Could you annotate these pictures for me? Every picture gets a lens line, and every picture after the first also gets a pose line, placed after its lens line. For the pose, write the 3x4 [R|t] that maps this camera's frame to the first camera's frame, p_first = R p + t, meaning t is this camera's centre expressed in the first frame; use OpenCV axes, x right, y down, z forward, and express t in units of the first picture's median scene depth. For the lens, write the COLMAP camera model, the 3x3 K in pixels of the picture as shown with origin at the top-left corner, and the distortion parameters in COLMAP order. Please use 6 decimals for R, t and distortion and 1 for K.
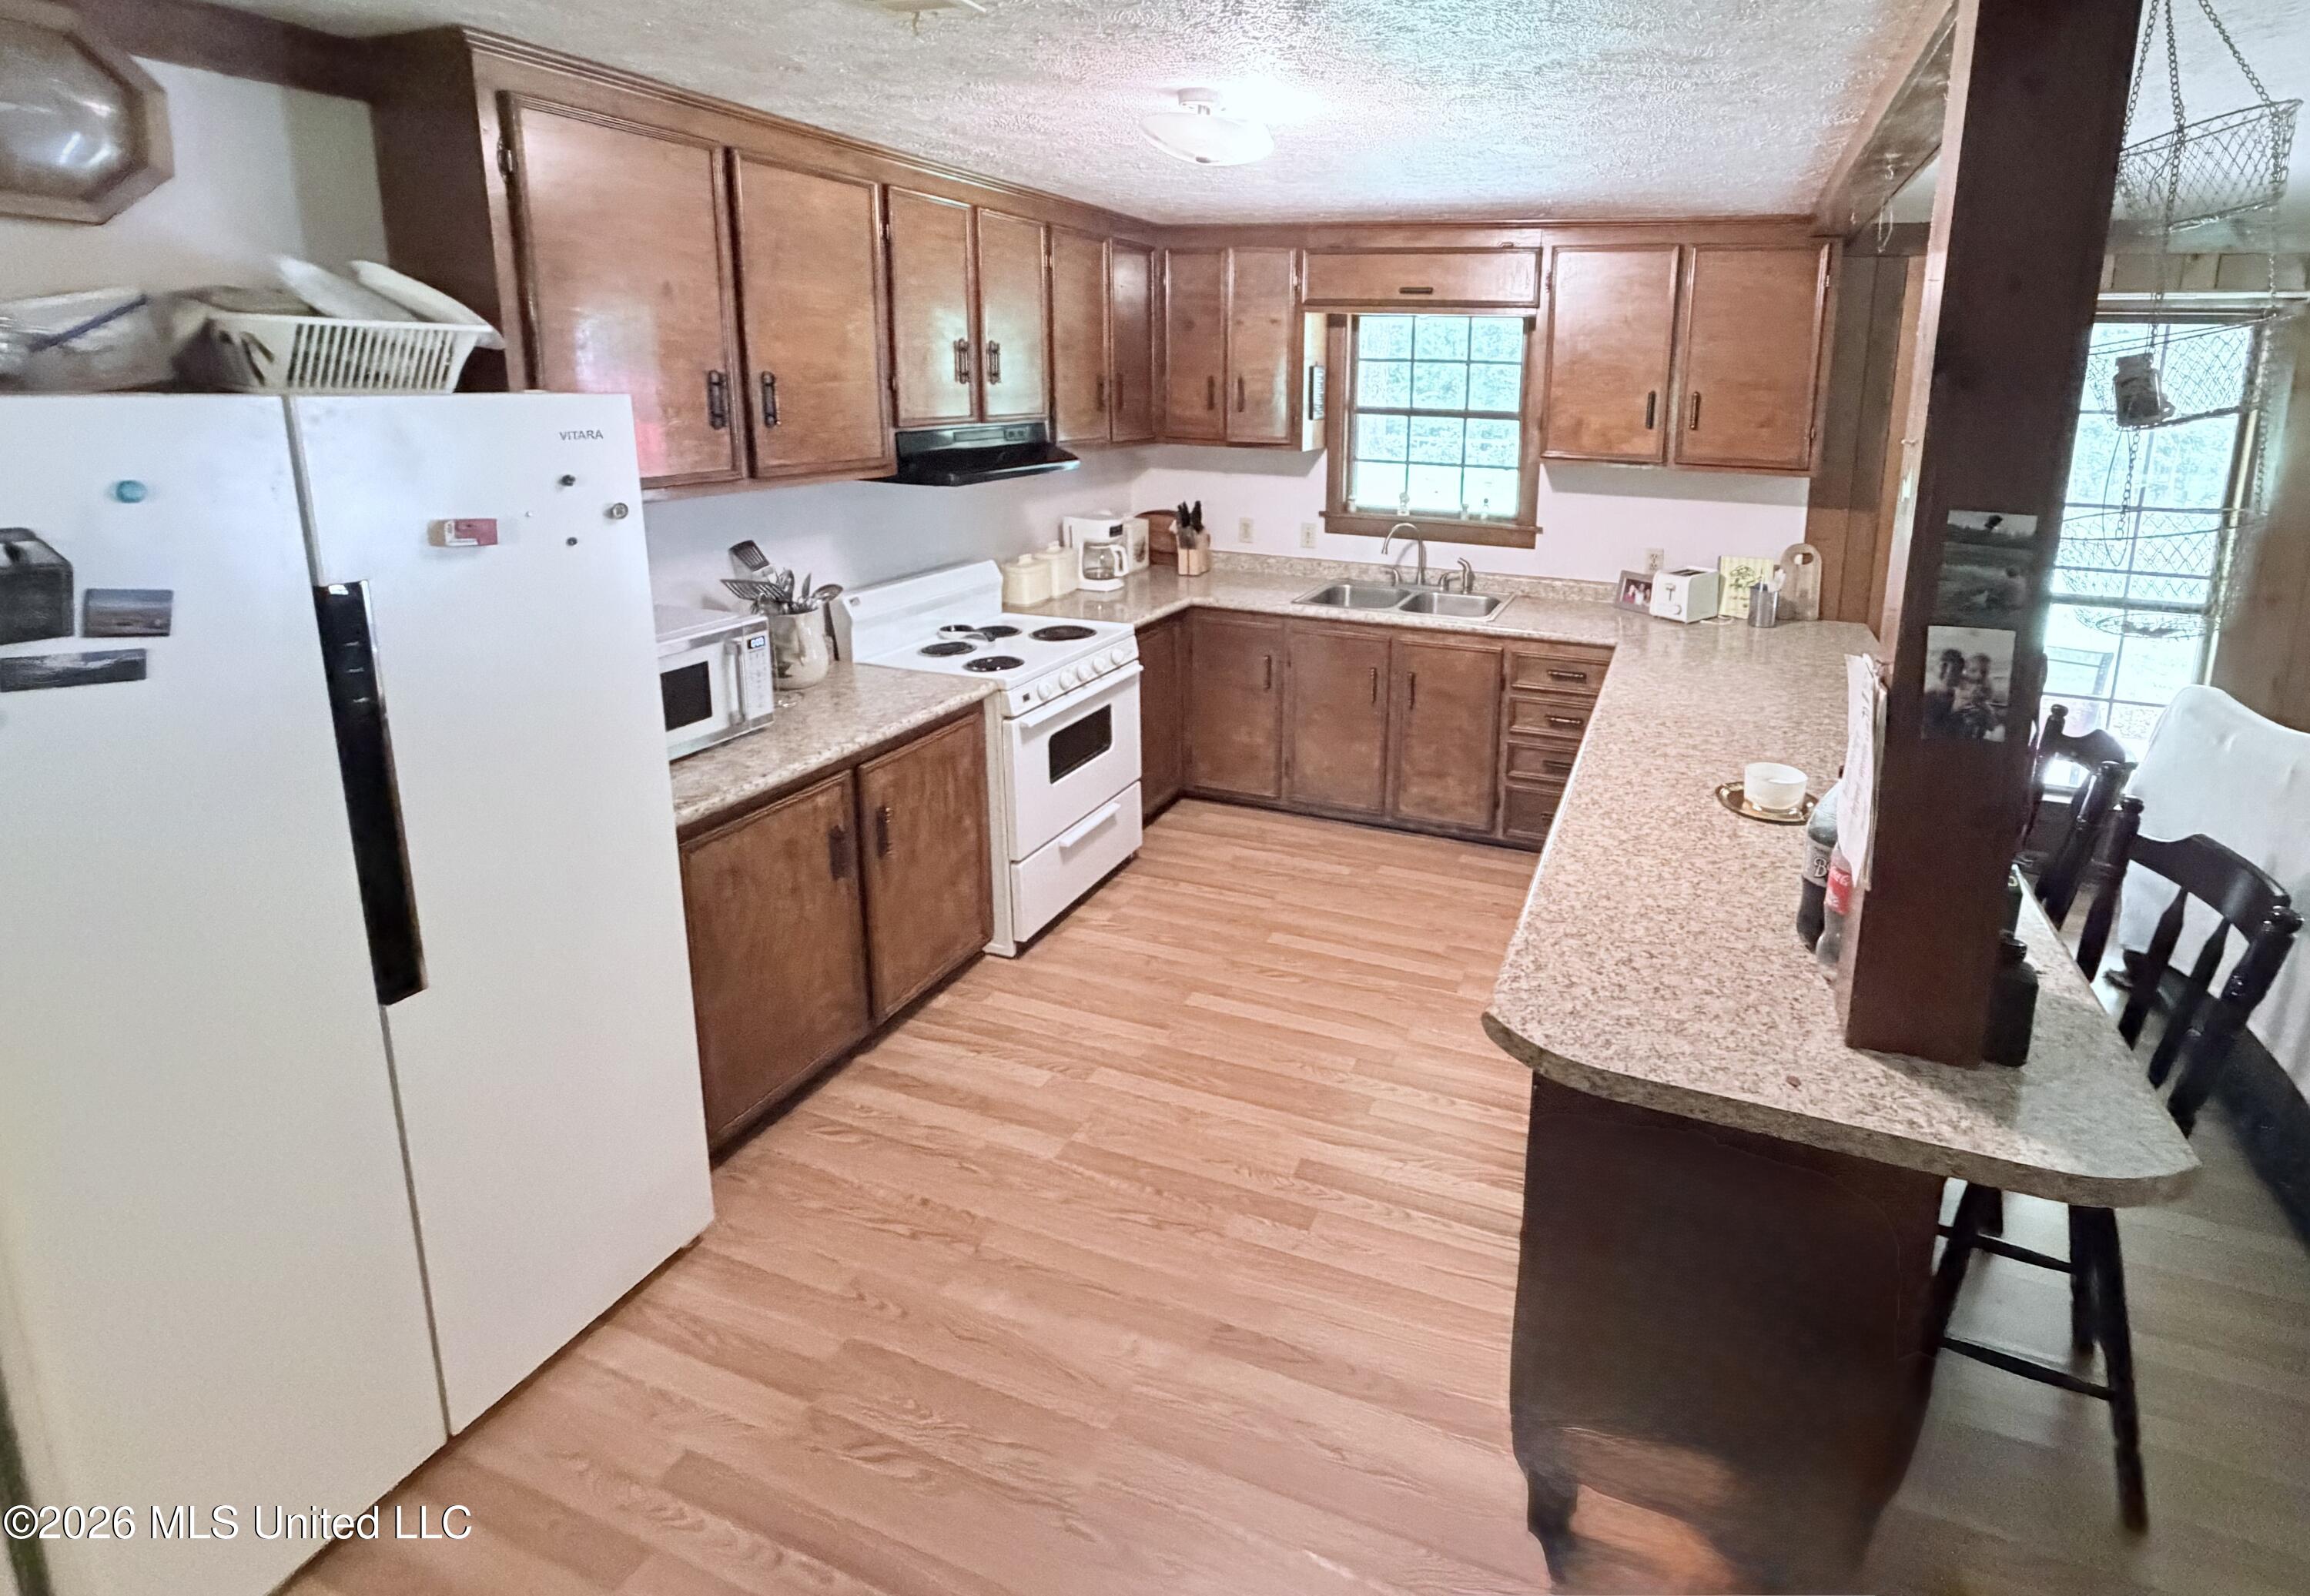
lens RADIAL K [[1433.6, 0, 1155.0], [0, 1433.6, 798.0], [0, 0, 1]] dist [-0.001564, -0.001446]
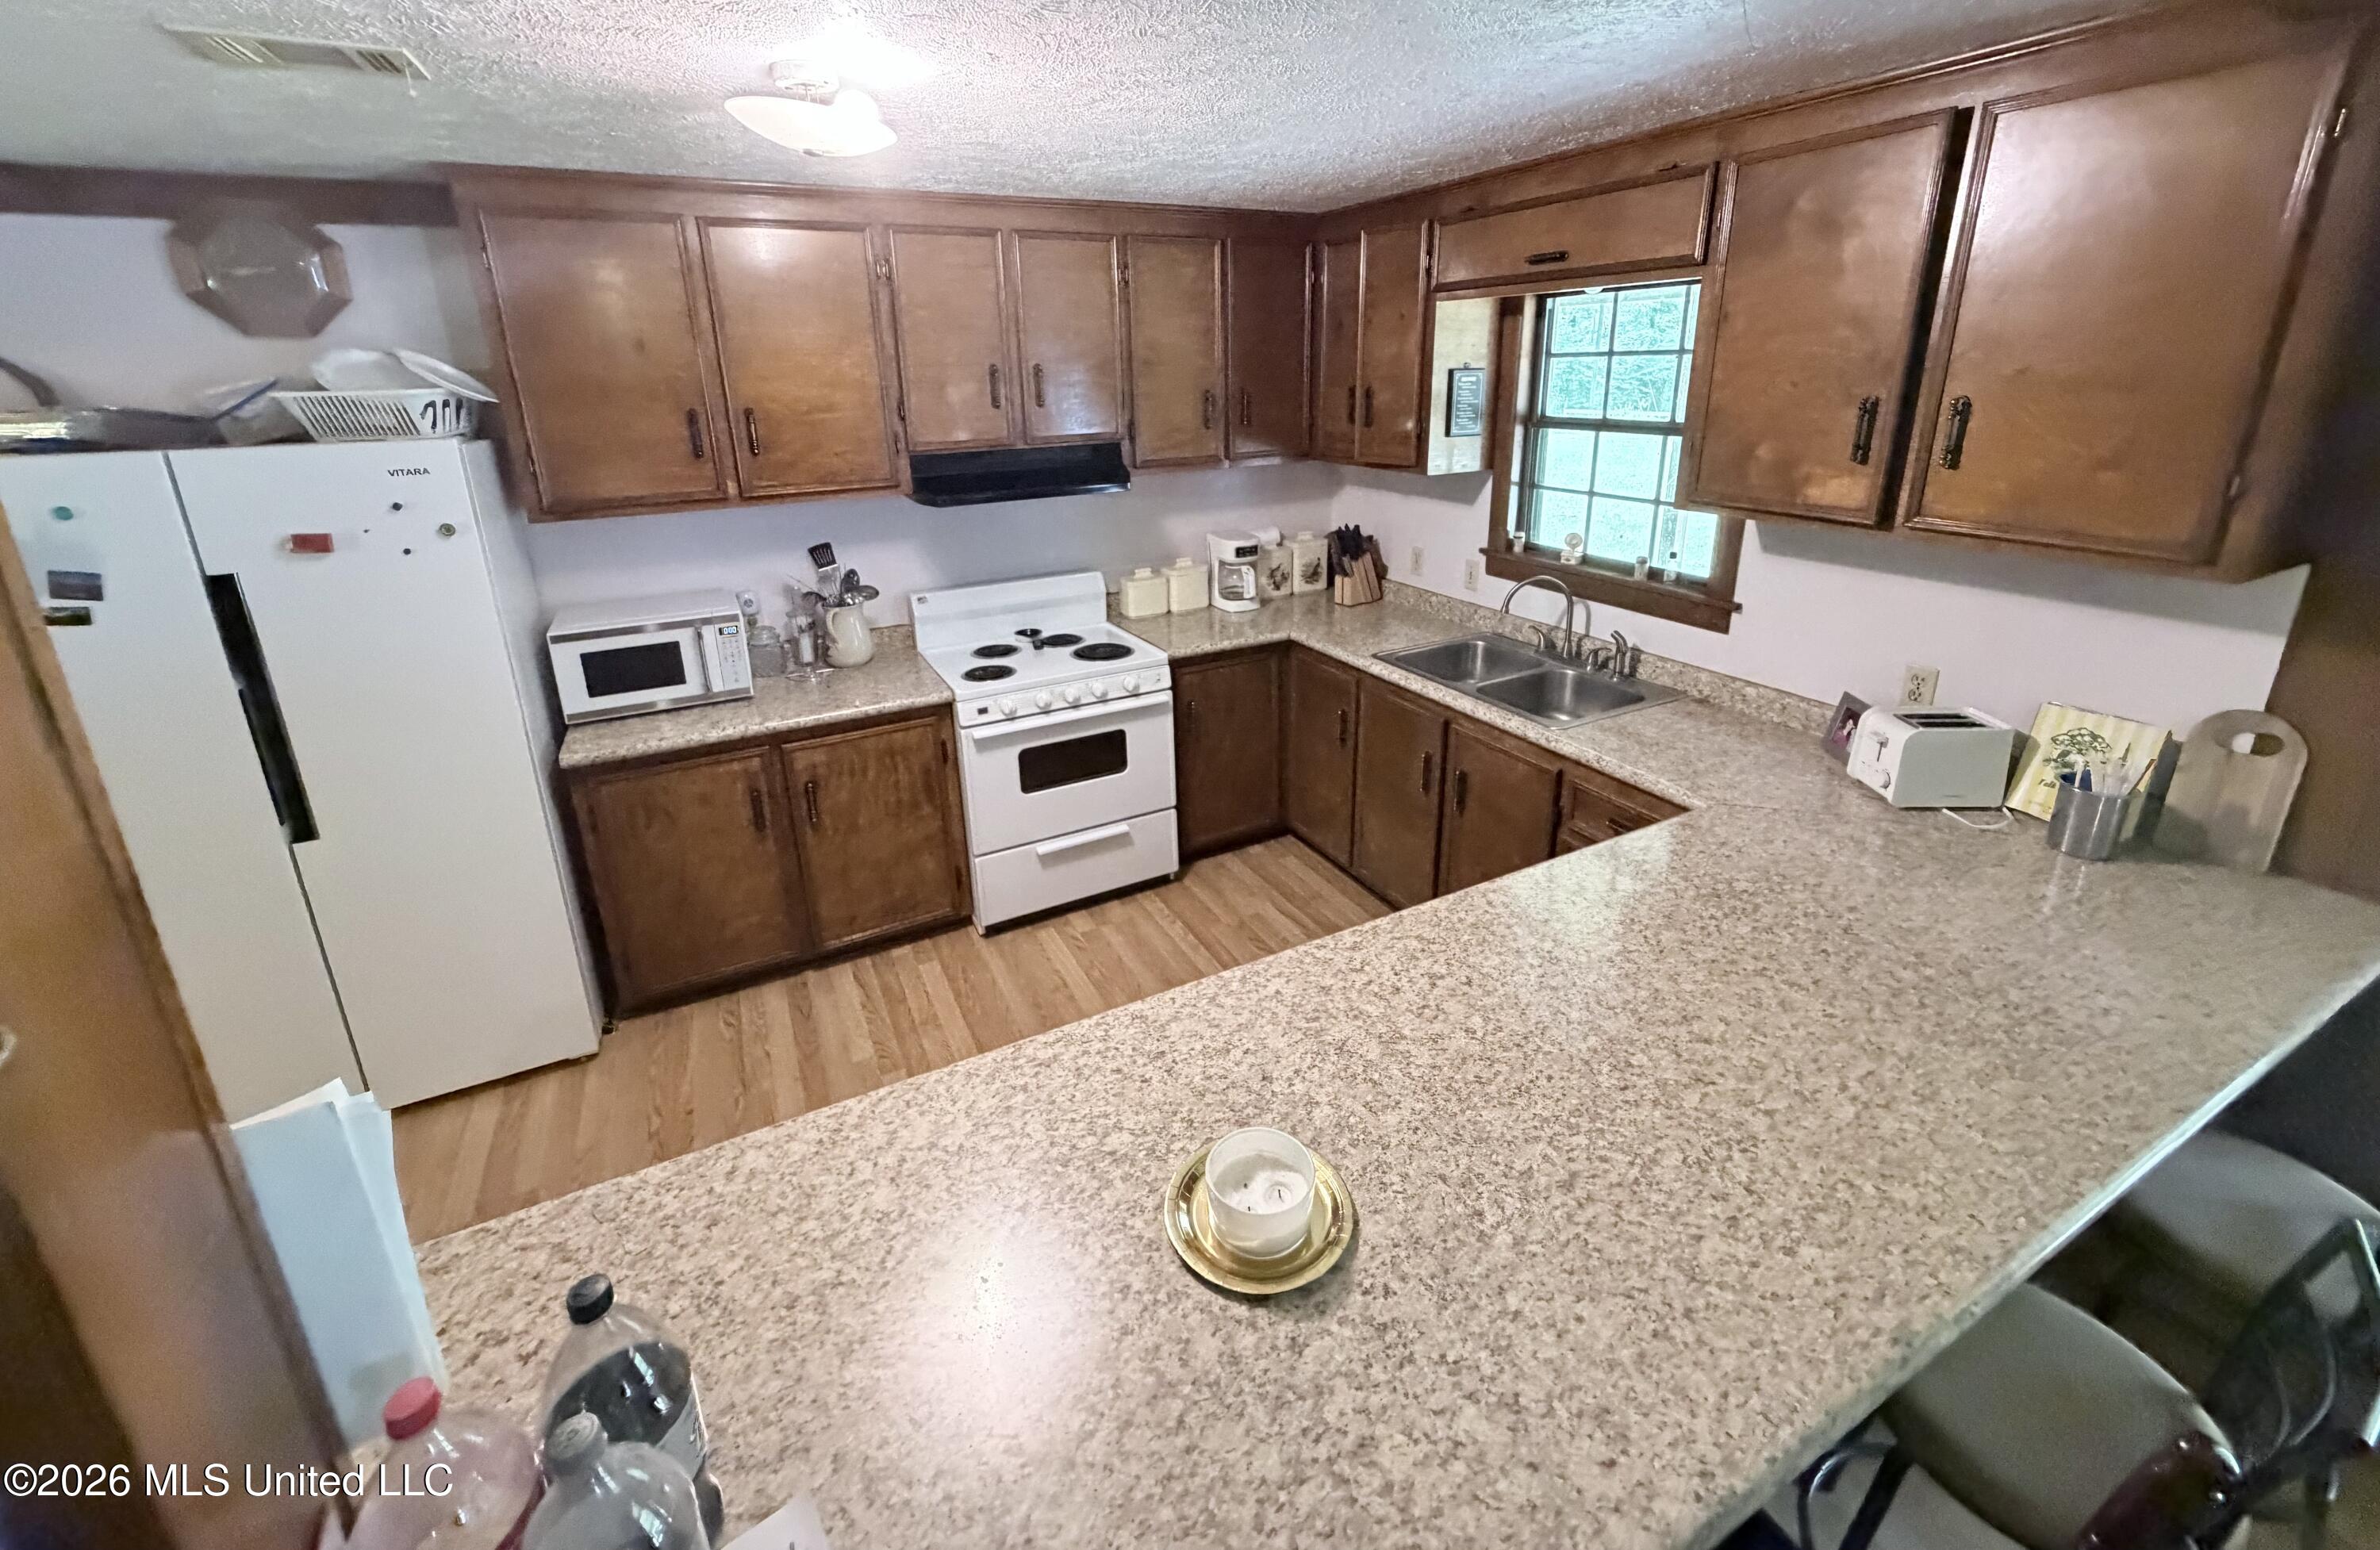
lens RADIAL K [[994.5, 0, 1188.6], [0, 994.5, 733.7], [0, 0, 1]] dist [0.001339, -0.000009]
pose [[0.662031, 0.224834, -0.714958, 0.476956], [-0.171803, 0.974067, 0.147232, -0.166055], [0.729520, 0.025360, 0.683489, 0.539690]]
